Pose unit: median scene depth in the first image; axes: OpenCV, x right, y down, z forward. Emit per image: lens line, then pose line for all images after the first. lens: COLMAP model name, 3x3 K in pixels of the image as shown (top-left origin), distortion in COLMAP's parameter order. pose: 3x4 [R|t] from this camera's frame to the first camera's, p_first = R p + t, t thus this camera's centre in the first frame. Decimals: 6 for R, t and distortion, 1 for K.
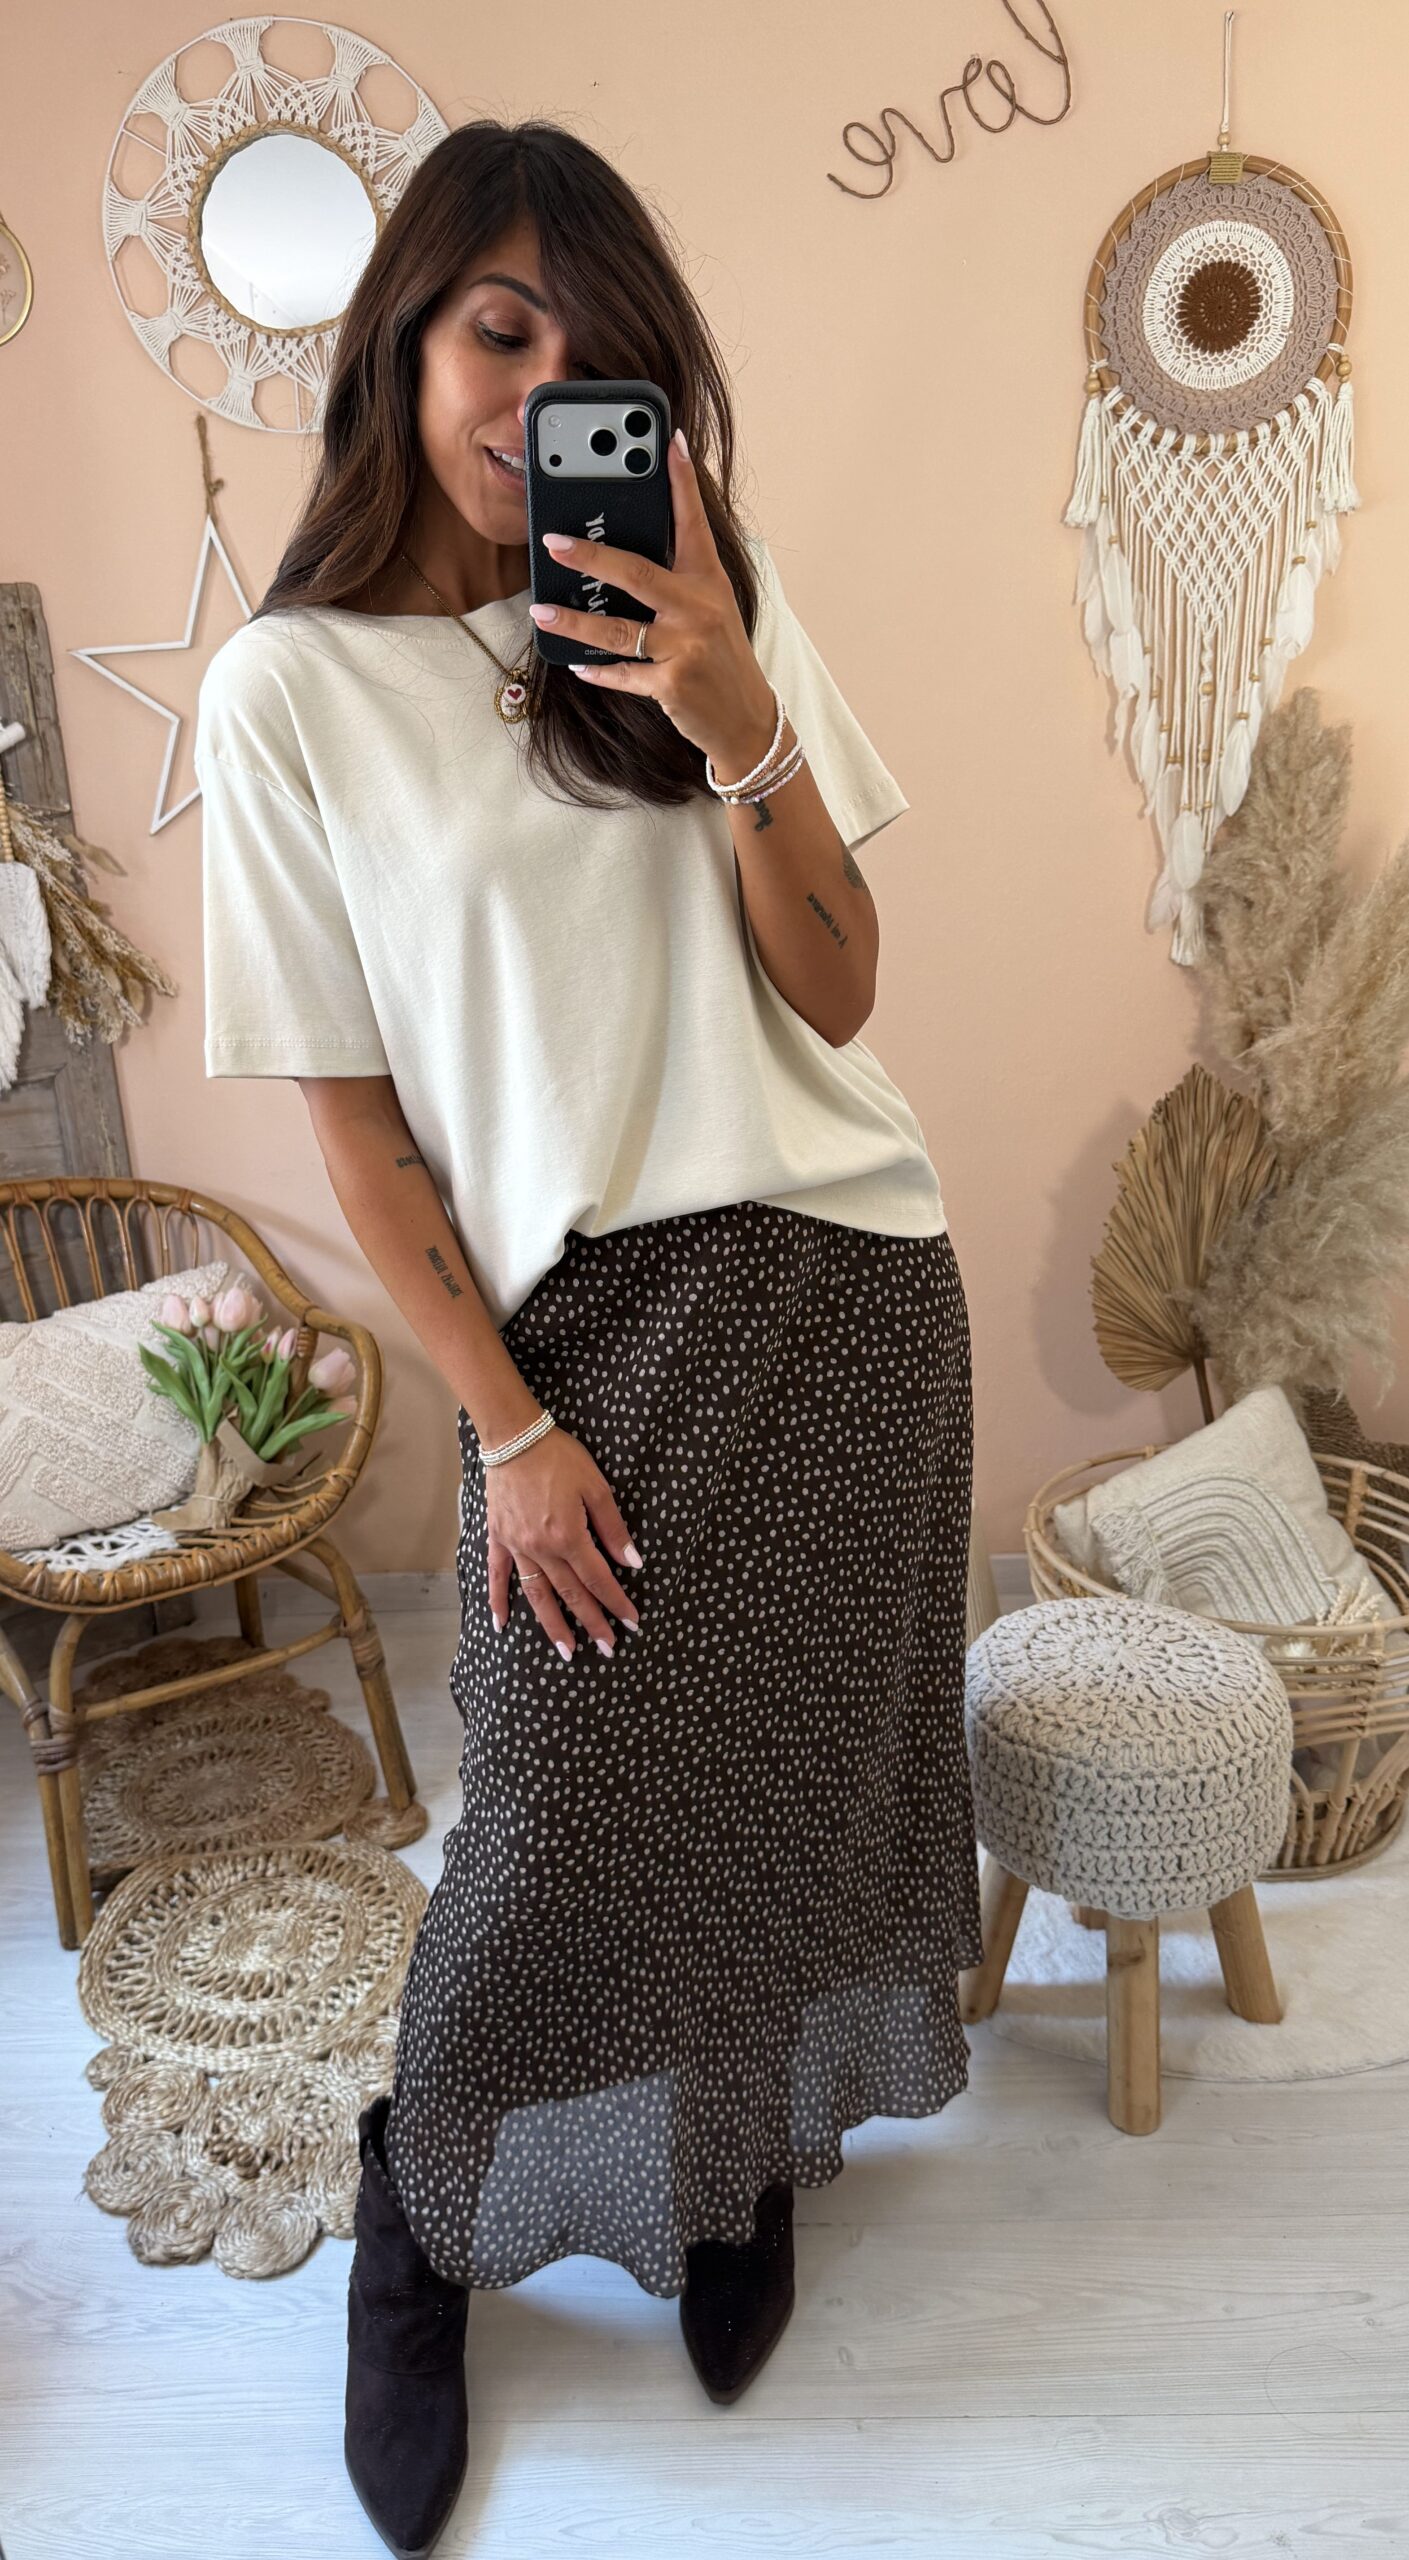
lens RADIAL K [[1717.1, 0, 619.7], [0, 1717.1, 1300.0], [0, 0, 1]] dist [0.000668, -0.003597]
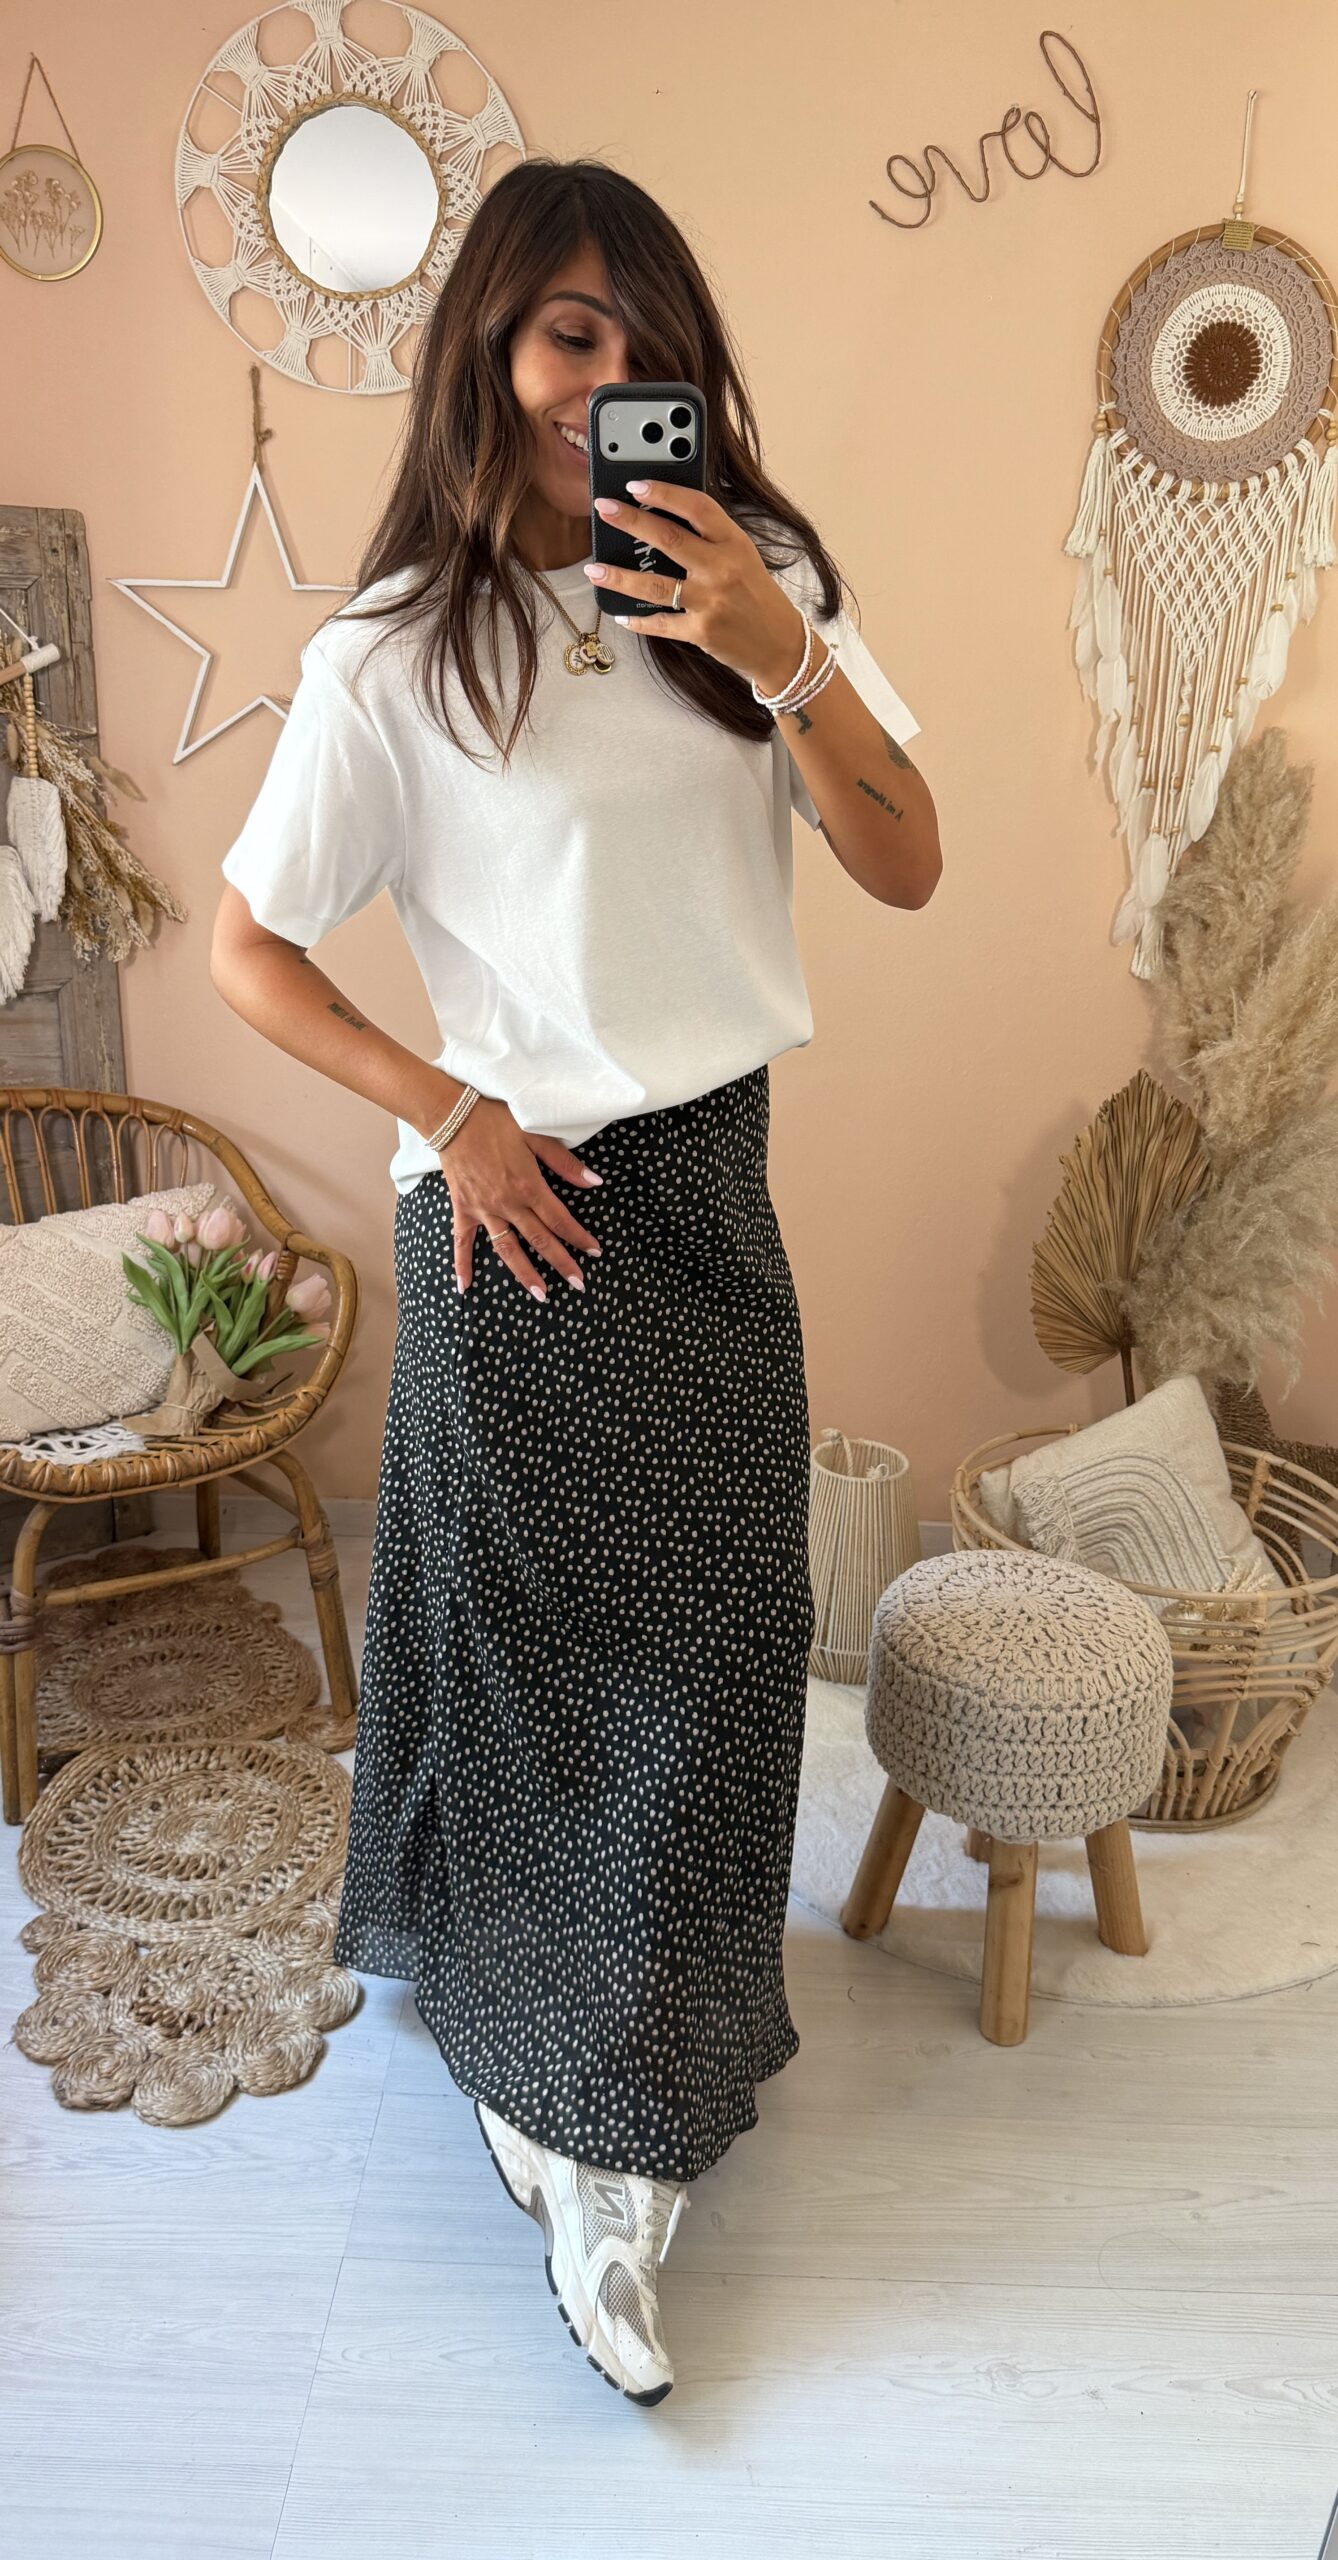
lens RADIAL K [[1704.4, 0, 674.9], [0, 1704.4, 1285.1], [0, 0, 1]] dist [0.043318, -0.052228]
pose [[0.995770, 0.079350, 0.046332, 0.005614], [-0.079415, 0.996842, -0.000443, 0.021253], [-0.046221, -0.003238, 0.998926, -0.057076]]
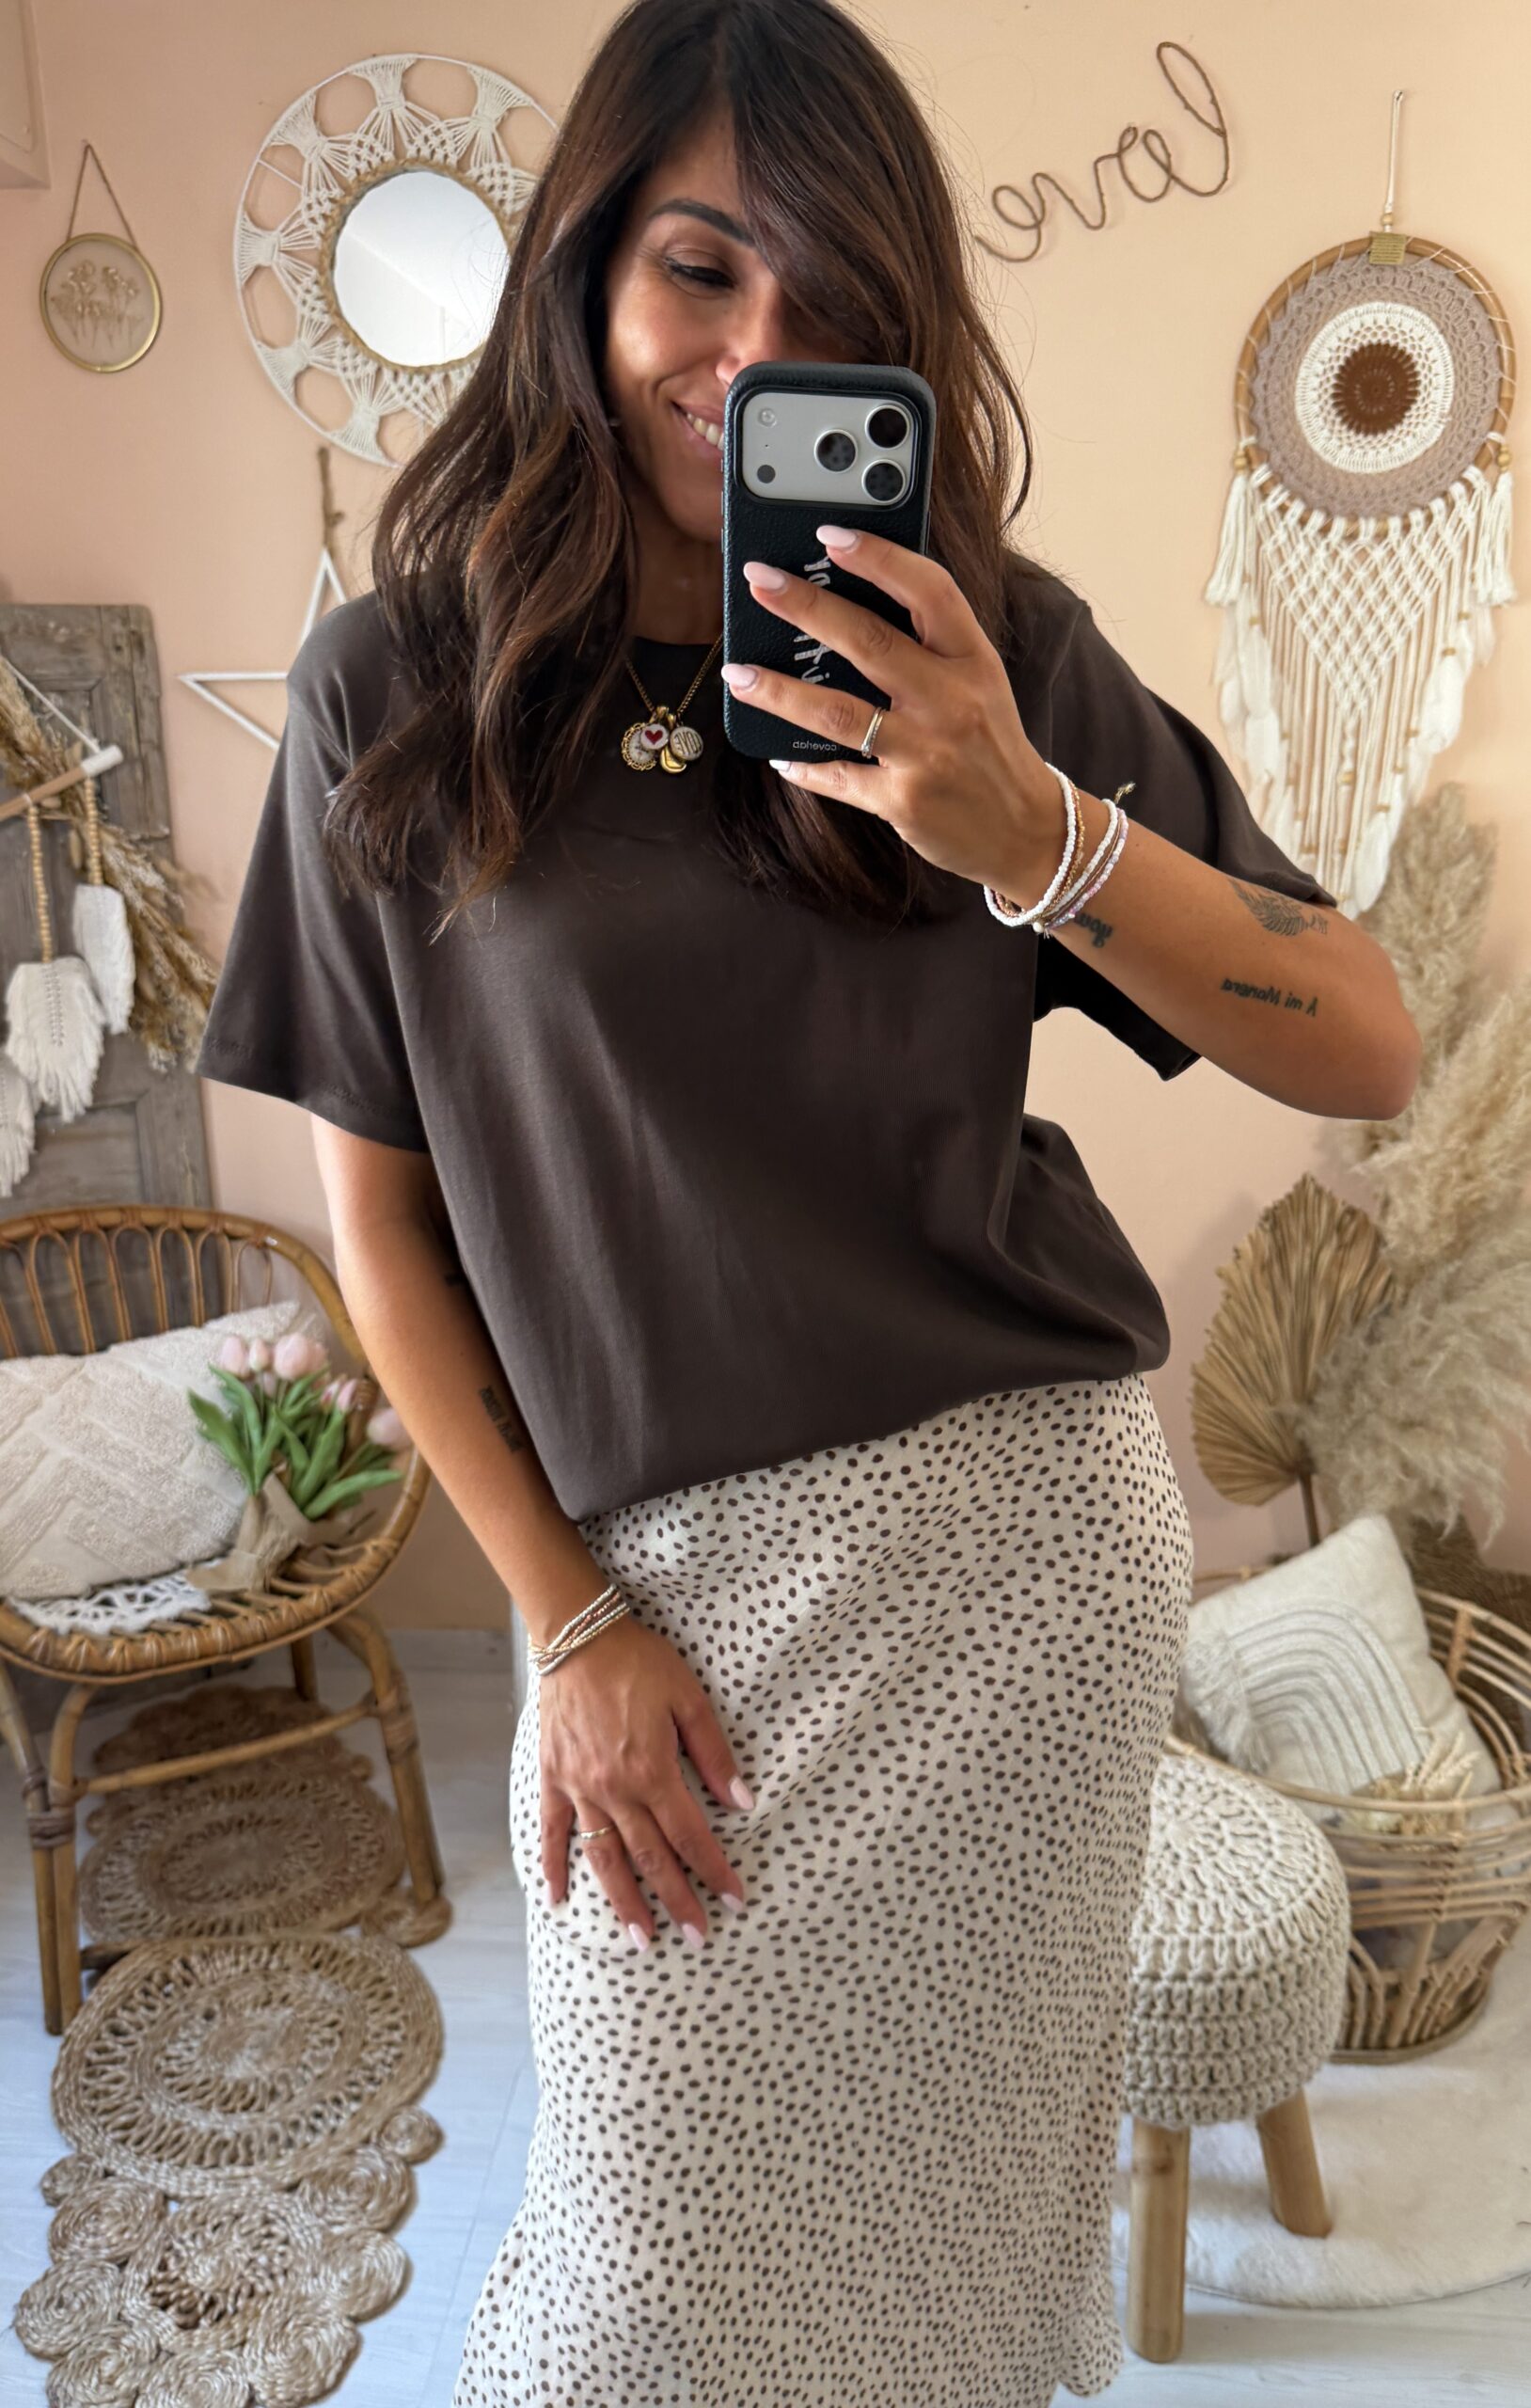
lens RADIAL K [[1703.1, 0, 759.3], [0, 1703.1, 1229.0], [0, 0, 1]] dist [-0.007238, 0.001709]
pose [[0.997348, 0.064427, -0.033857, 0.069355], [-0.065648, 0.997184, -0.036268, -0.054522], [0.031425, 0.038394, 0.998768, 0.060171]]
